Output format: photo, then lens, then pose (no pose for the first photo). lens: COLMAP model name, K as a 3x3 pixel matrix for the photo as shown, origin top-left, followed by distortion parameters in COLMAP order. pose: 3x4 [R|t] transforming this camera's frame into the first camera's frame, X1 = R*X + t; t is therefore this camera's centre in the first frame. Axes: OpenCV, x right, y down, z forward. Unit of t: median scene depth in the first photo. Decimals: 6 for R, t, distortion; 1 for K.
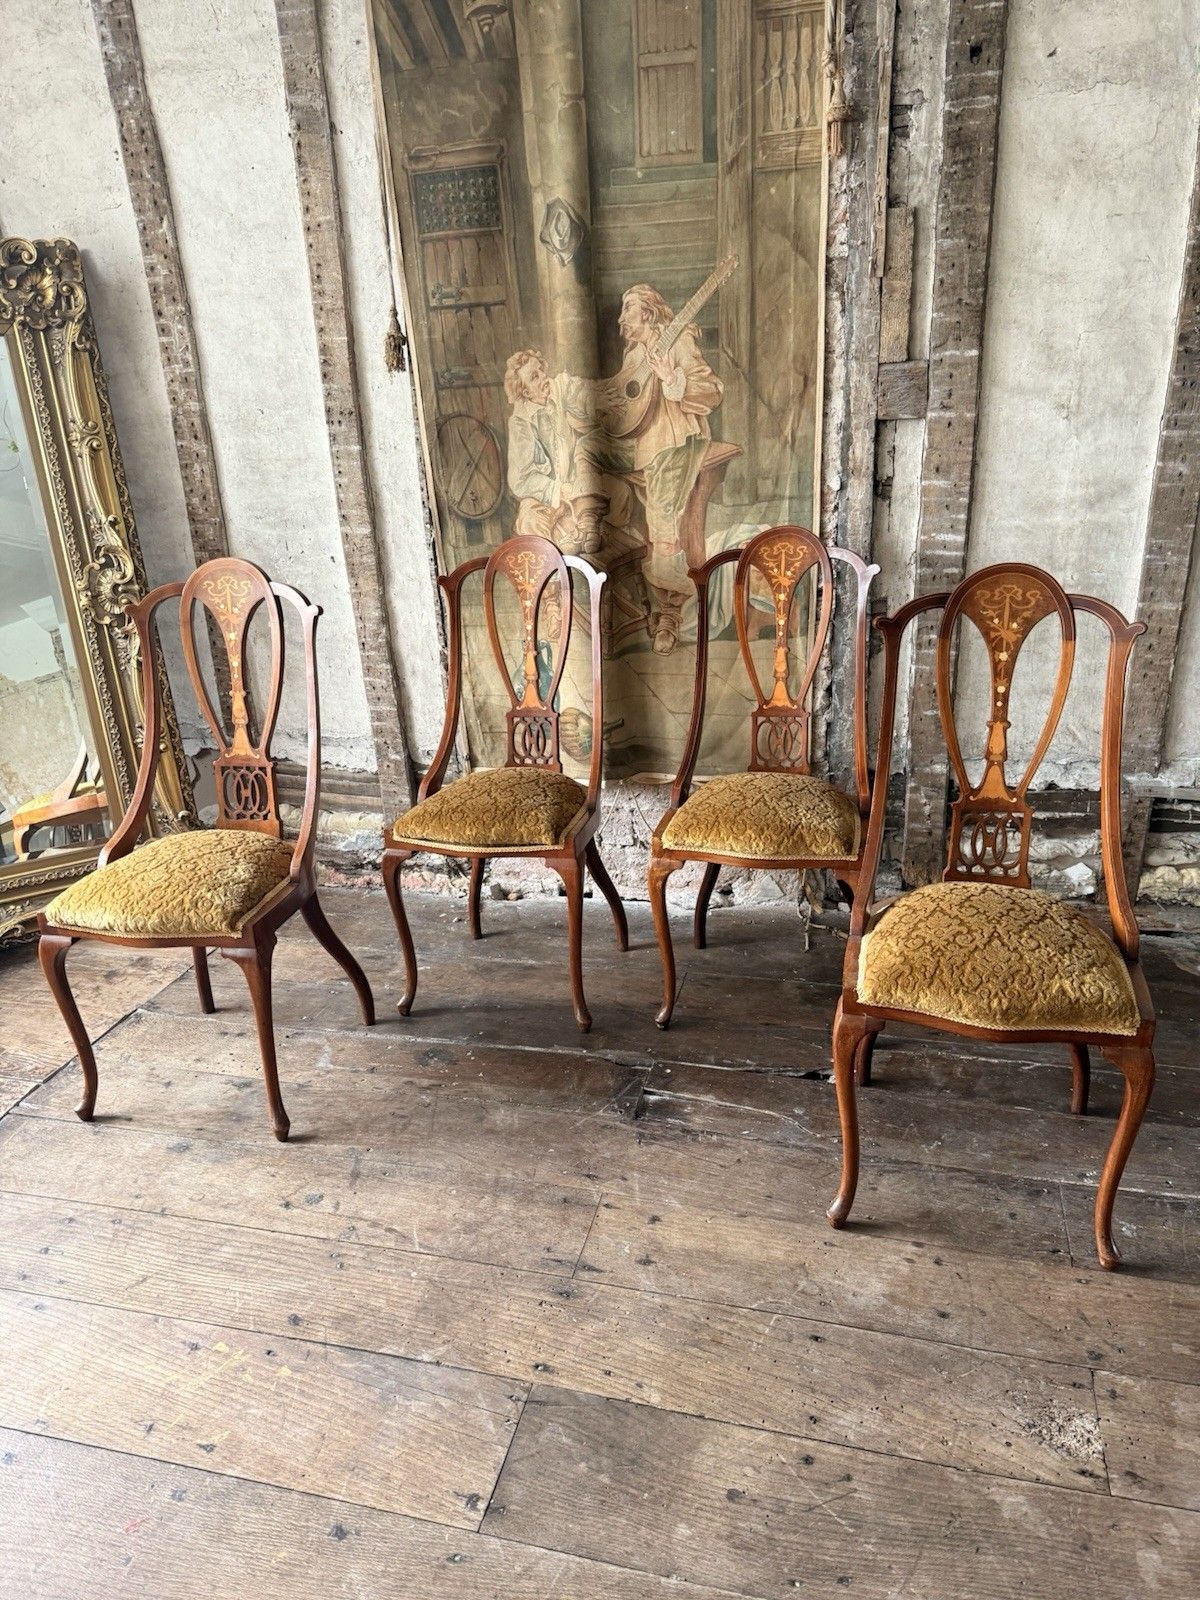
lens RADIAL K [[1109.0, 0, 596.1], [0, 1109.0, 804.2], [0, 0, 1]] dist [0.173836, -0.358211]
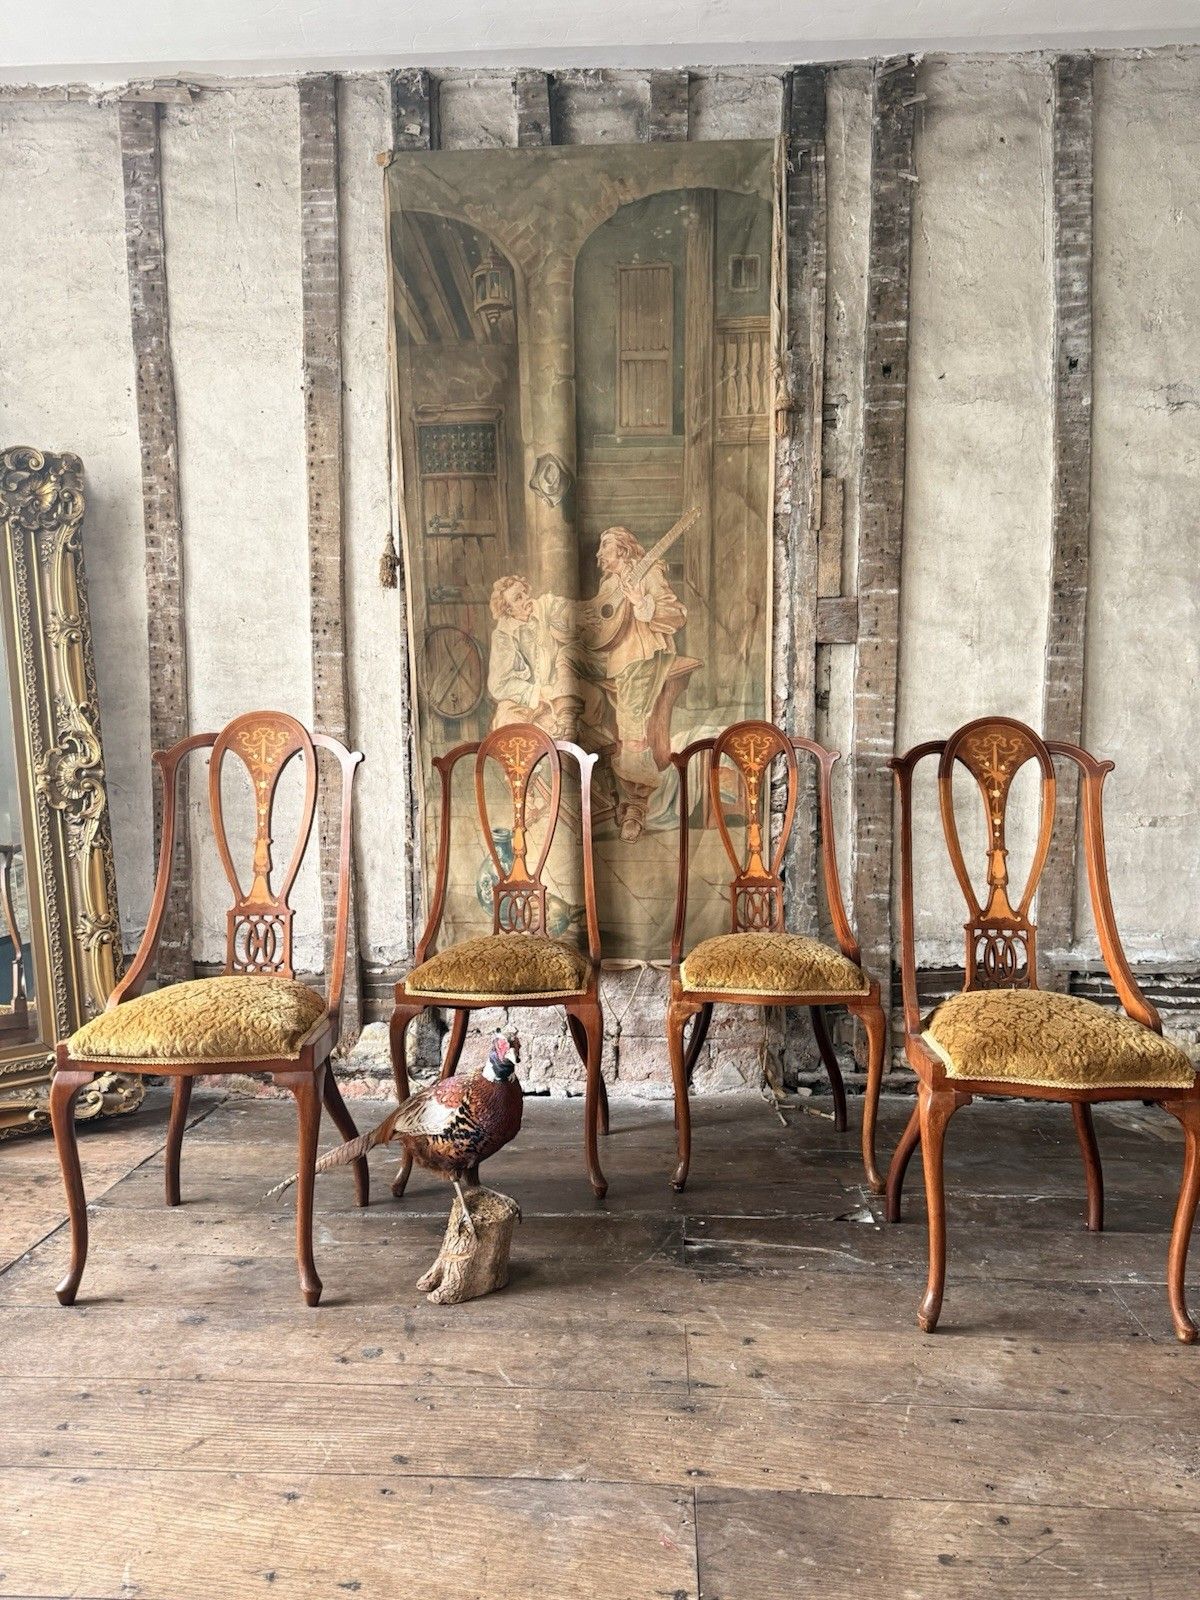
lens RADIAL K [[1109.0, 0, 596.1], [0, 1109.0, 804.2], [0, 0, 1]] dist [0.173836, -0.358211]
pose [[0.979058, 0.028814, 0.201531, -0.201854], [0.031063, 0.957197, -0.287765, 0.146694], [-0.201196, 0.287999, 0.936257, -0.002678]]
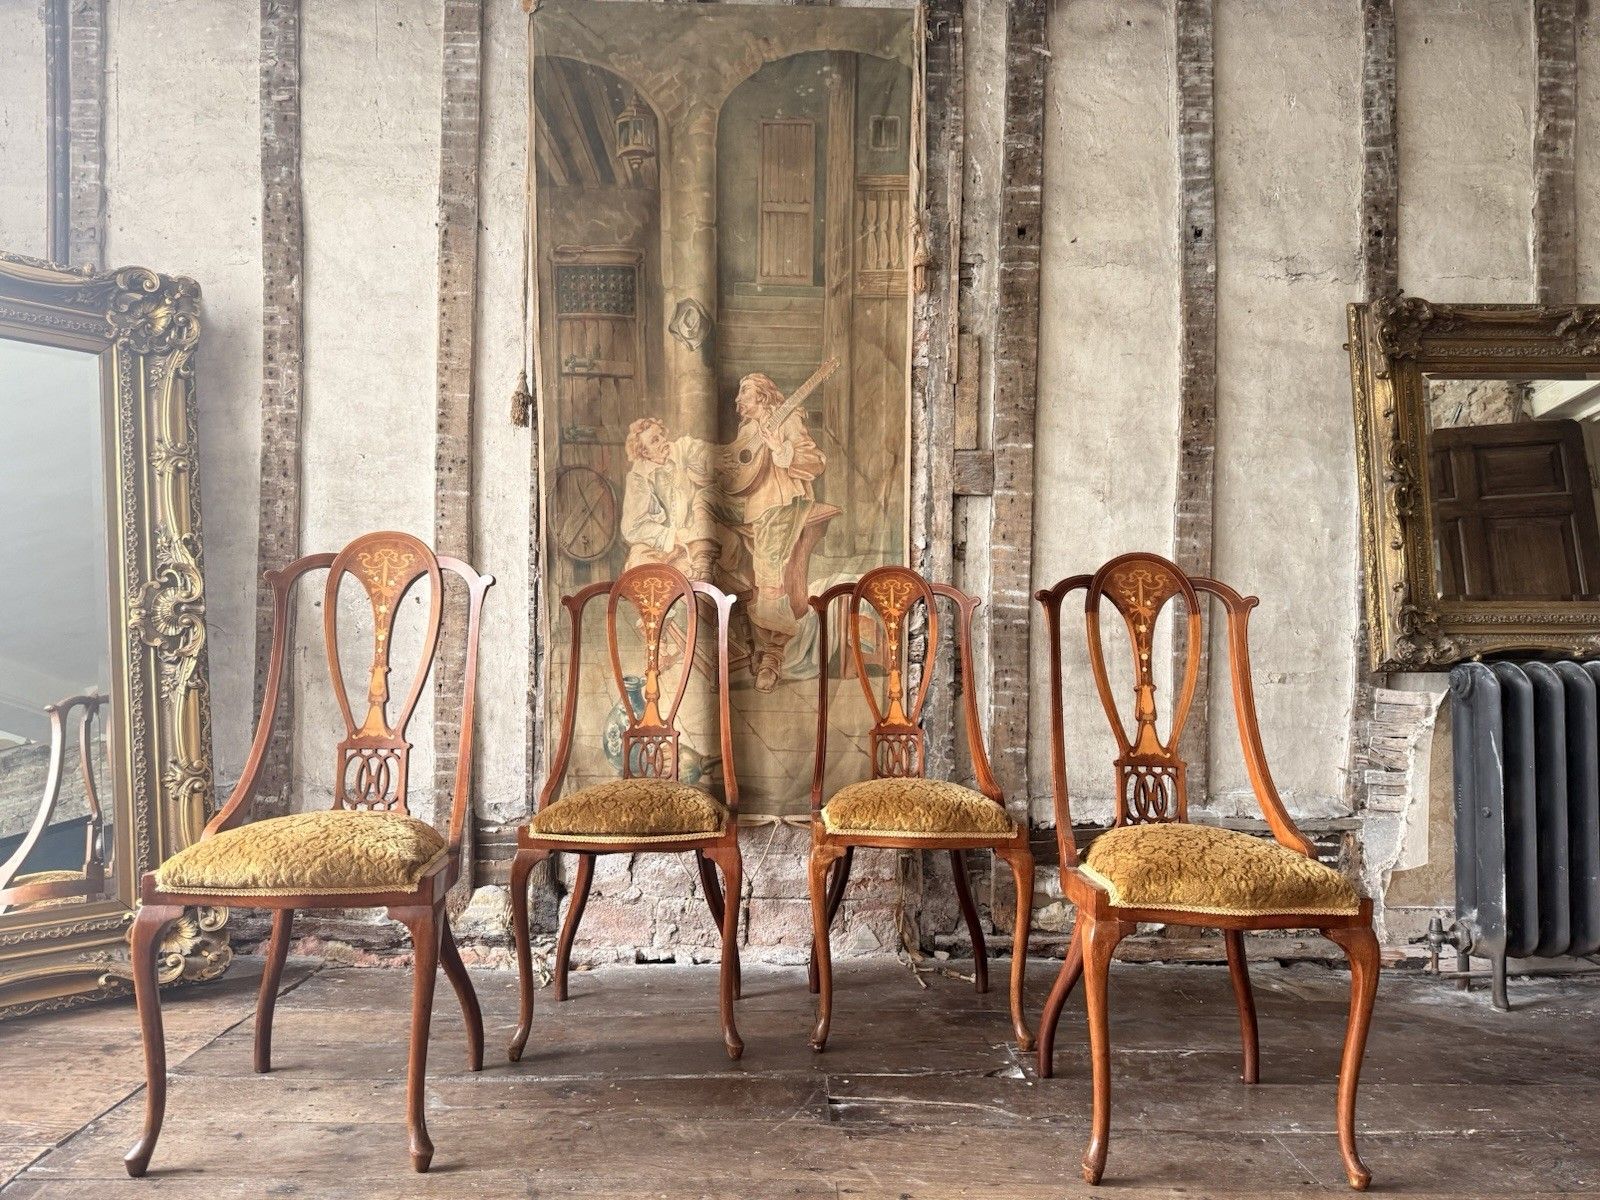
lens RADIAL K [[1109.0, 0, 794.1], [0, 1109.0, 608.2], [0, 0, 1]] dist [0.173836, -0.358211]
pose [[0.958985, 0.064737, 0.275967, -0.219774], [0.043156, 0.928877, -0.367866, 0.187988], [-0.280154, 0.364687, 0.887985, 0.049315]]
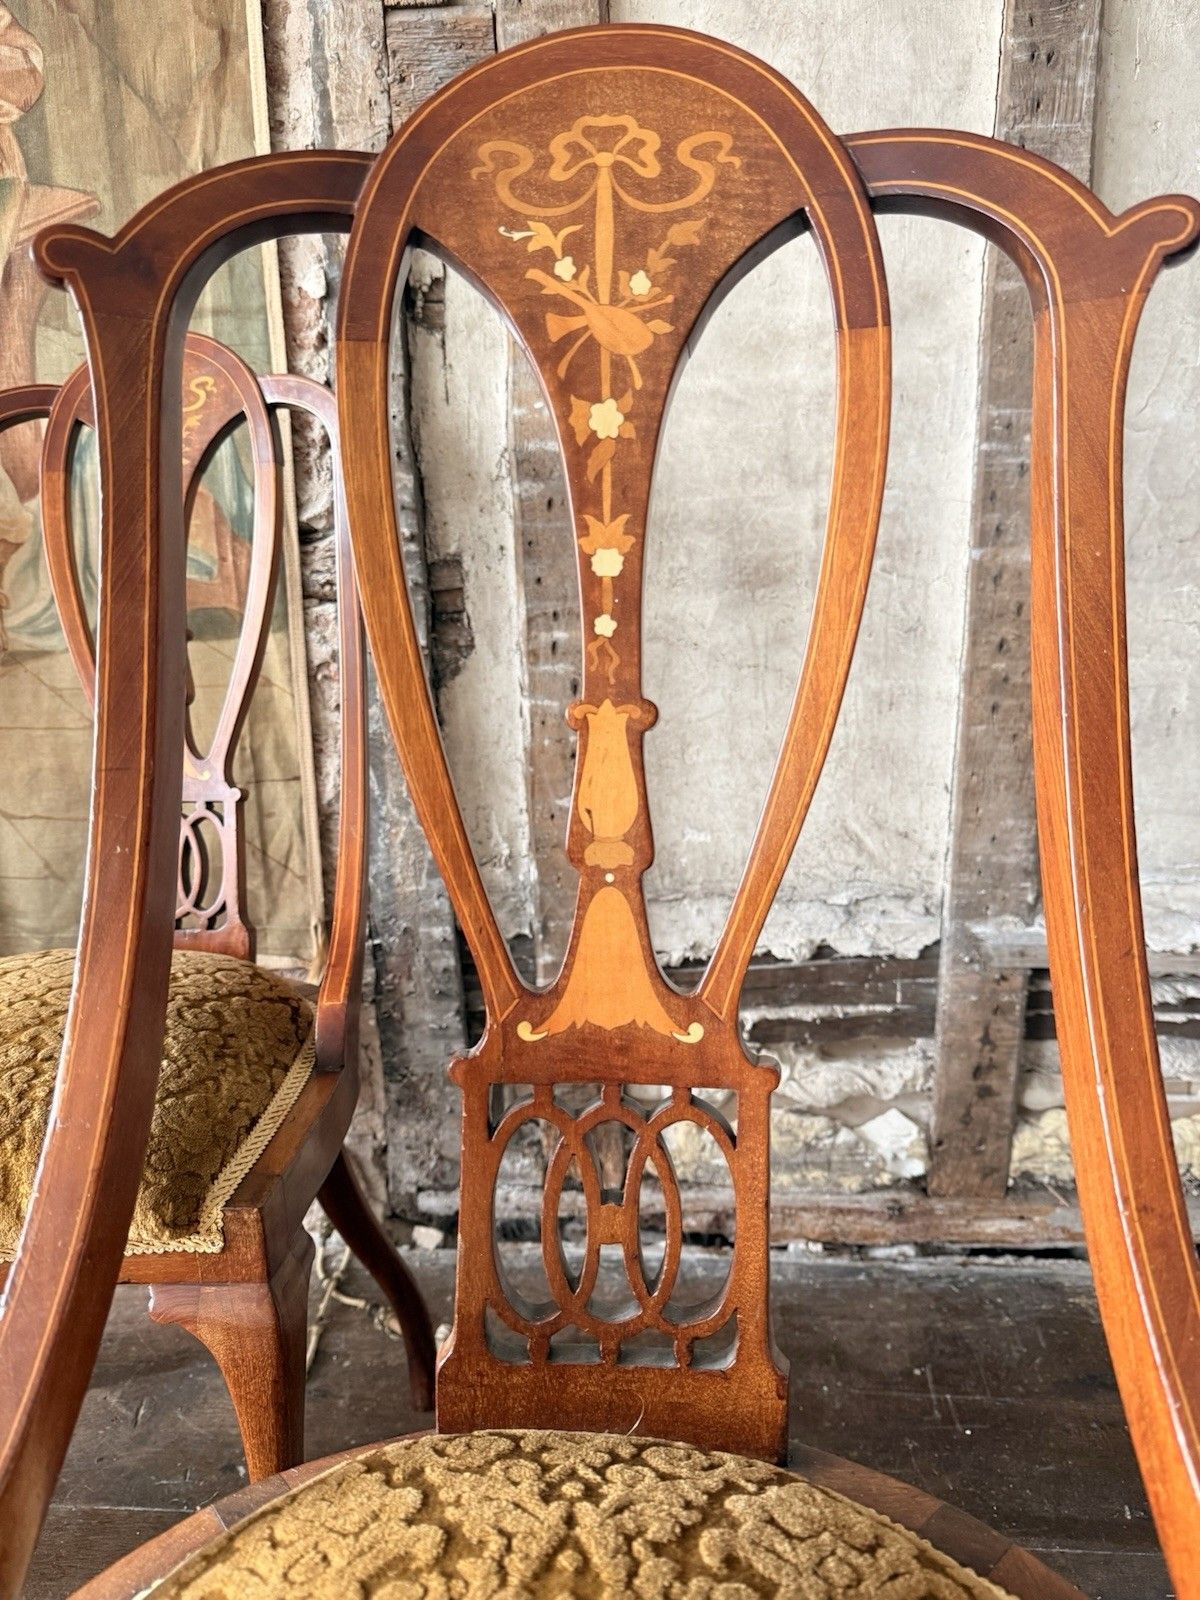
lens RADIAL K [[1135.3, 0, 596.4], [0, 1135.3, 796.4], [0, 0, 1]] dist [0.058233, -0.089796]
pose [[0.980438, -0.016320, 0.196153, 0.226108], [0.046769, 0.987332, -0.151617, -0.012863], [-0.191194, 0.157824, 0.968781, 0.569144]]
